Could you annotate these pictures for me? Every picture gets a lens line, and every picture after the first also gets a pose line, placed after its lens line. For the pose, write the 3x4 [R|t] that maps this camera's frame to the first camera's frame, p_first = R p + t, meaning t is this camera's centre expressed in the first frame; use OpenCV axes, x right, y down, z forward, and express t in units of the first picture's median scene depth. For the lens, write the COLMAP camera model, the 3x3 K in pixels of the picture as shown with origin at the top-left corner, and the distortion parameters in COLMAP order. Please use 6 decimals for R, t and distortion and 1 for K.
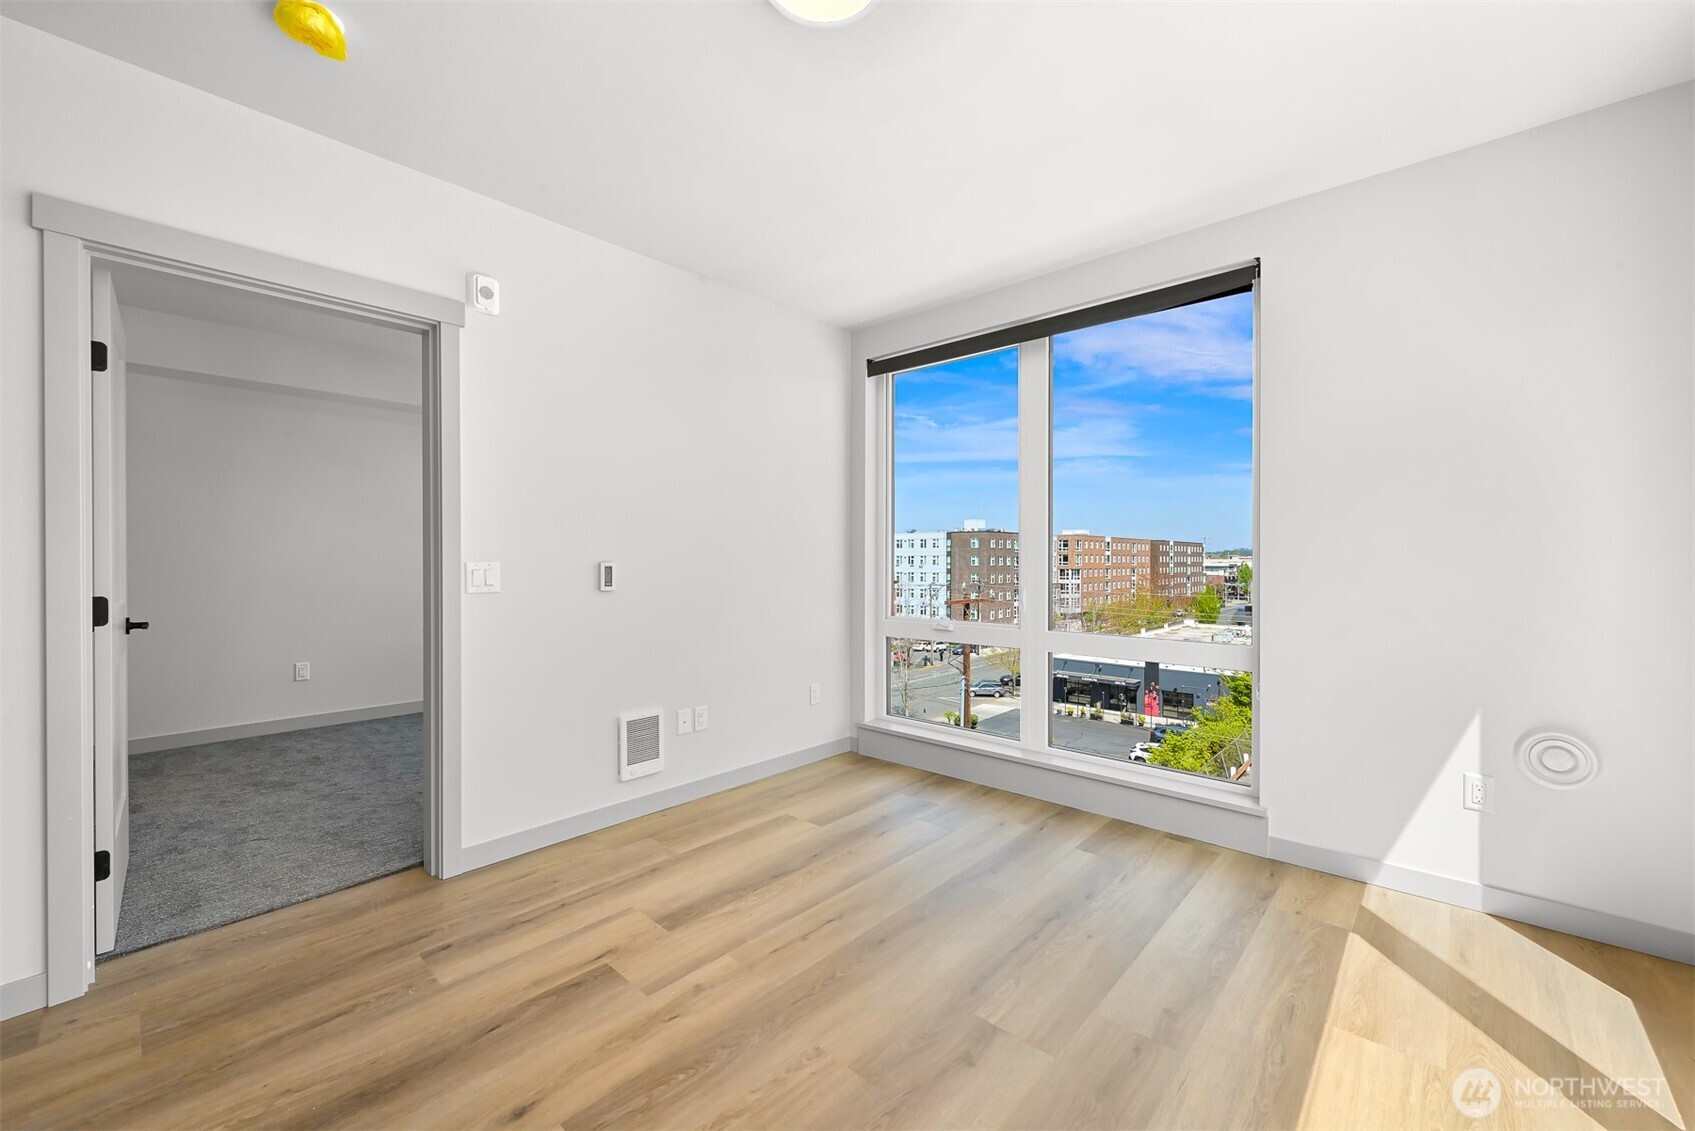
lens RADIAL K [[664.2, 0, 843.7], [0, 664.2, 558.6], [0, 0, 1]] dist [0.003732, -0.001037]
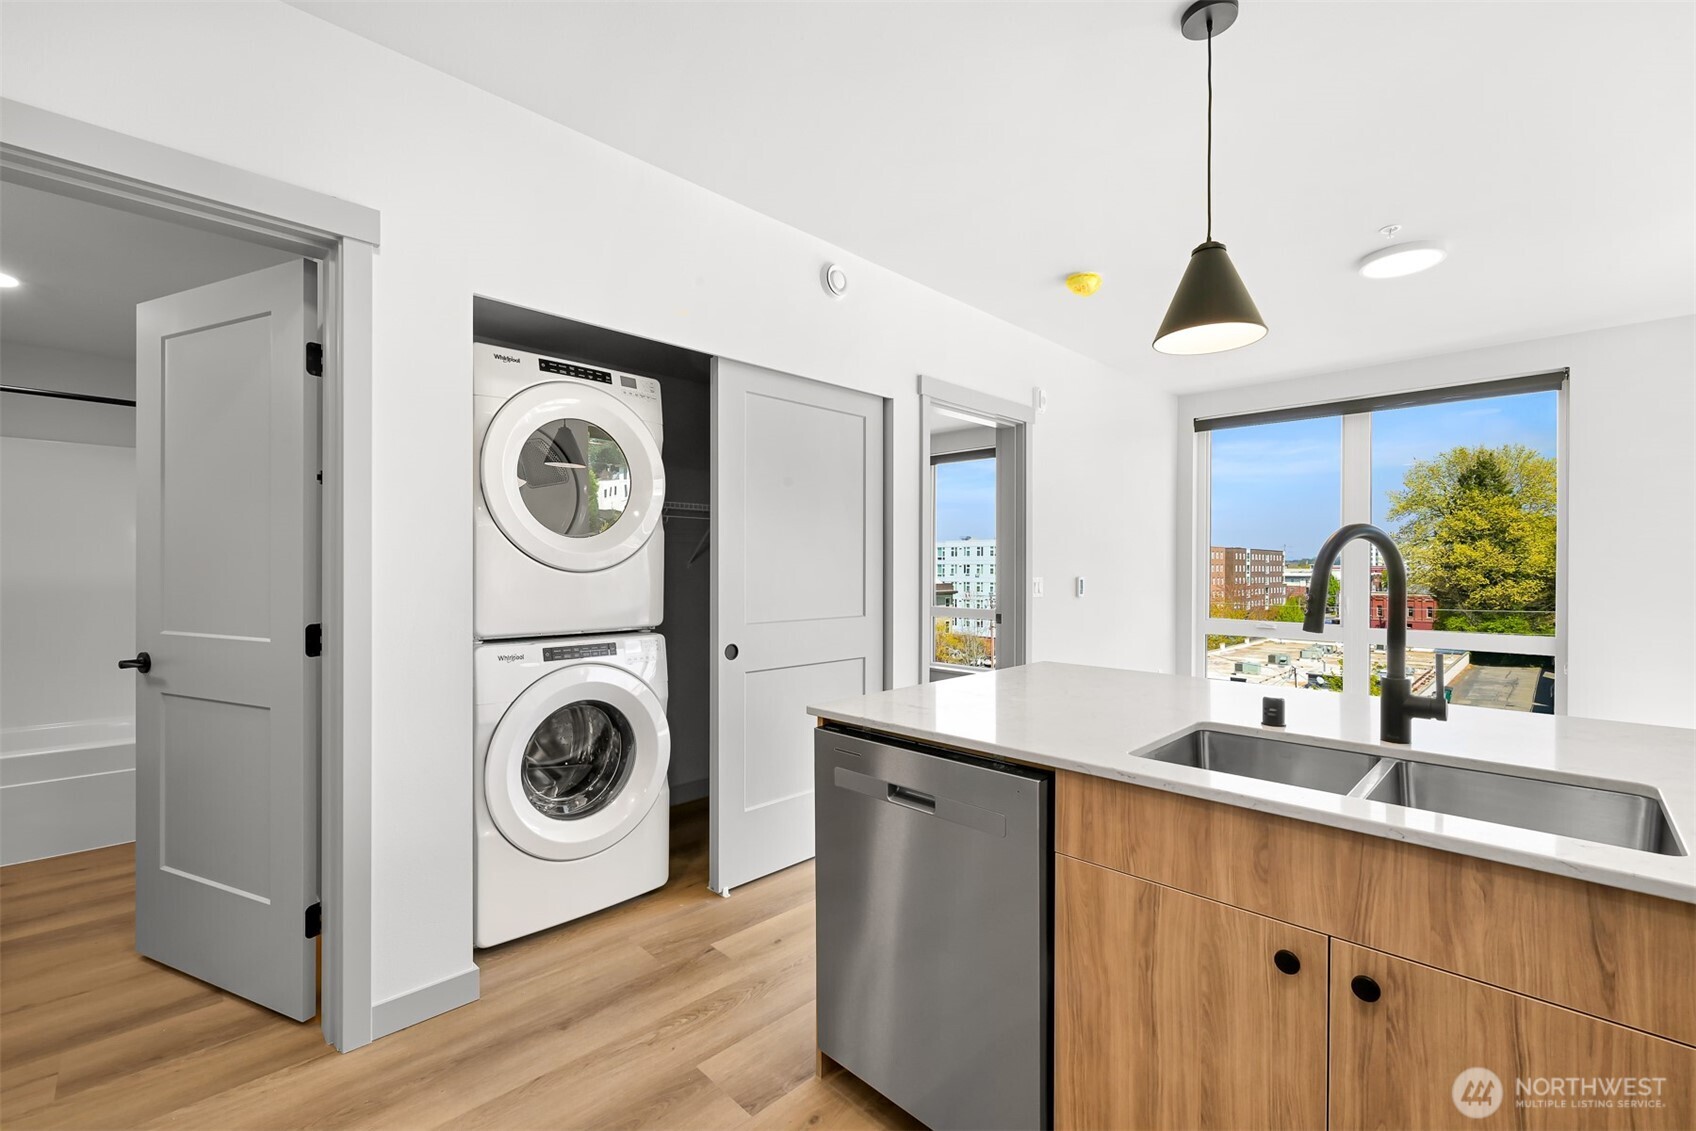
lens RADIAL K [[713.5, 0, 841.6], [0, 713.5, 561.5], [0, 0, 1]] dist [-0.008117, 0.001150]
pose [[0.998206, 0.001712, -0.059854, -0.905244], [-0.002169, 0.999969, -0.007568, -0.016639], [0.059839, 0.007684, 0.998178, -0.658627]]
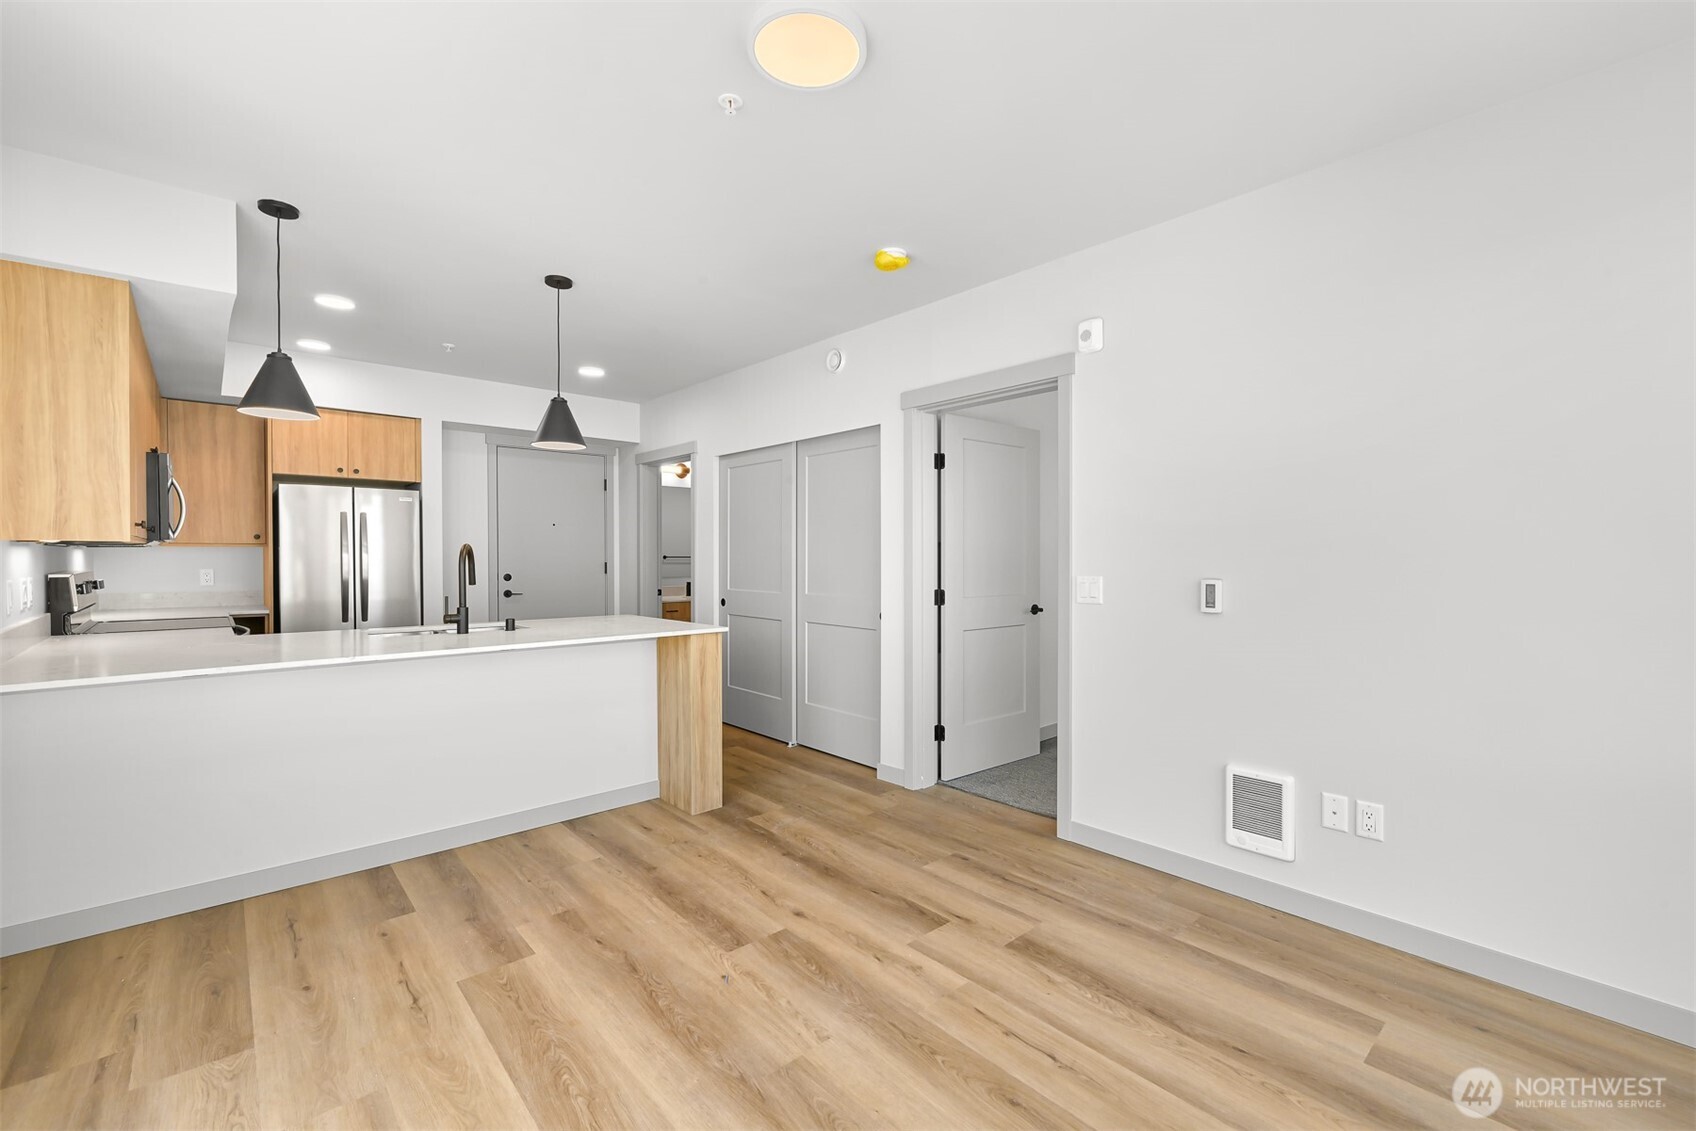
lens RADIAL K [[713.5, 0, 855.6], [0, 713.5, 560.0], [0, 0, 1]] dist [-0.008117, 0.001150]
pose [[-0.087798, 0.007015, -0.996114, 0.697311], [-0.001726, 0.999973, 0.007194, -0.030070], [0.996137, 0.002351, -0.087783, 0.724259]]
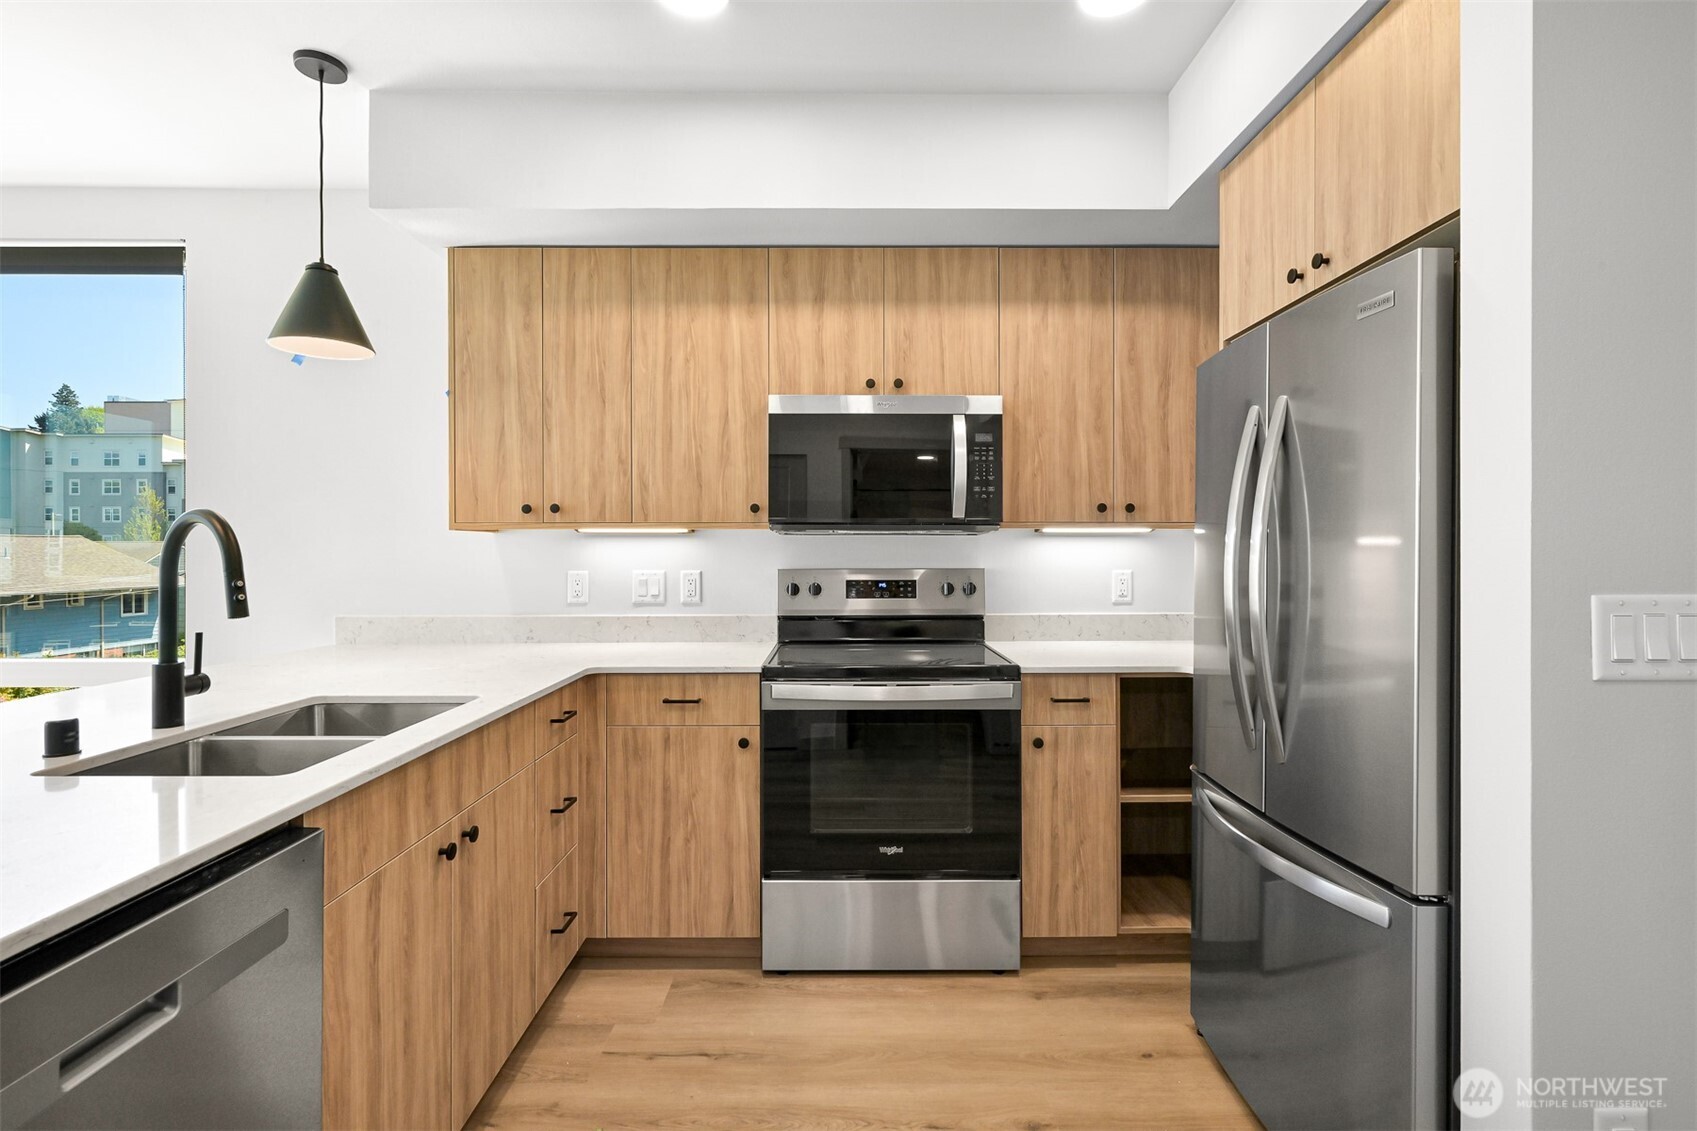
lens RADIAL K [[789.3, 0, 848.1], [0, 789.3, 554.9], [0, 0, 1]] dist [0.007502, 0.000040]
pose [[-0.675716, -0.001007, 0.737162, -1.308110], [-0.000153, 0.999999, 0.001226, -0.016308], [-0.737162, 0.000716, -0.675715, -0.069081]]
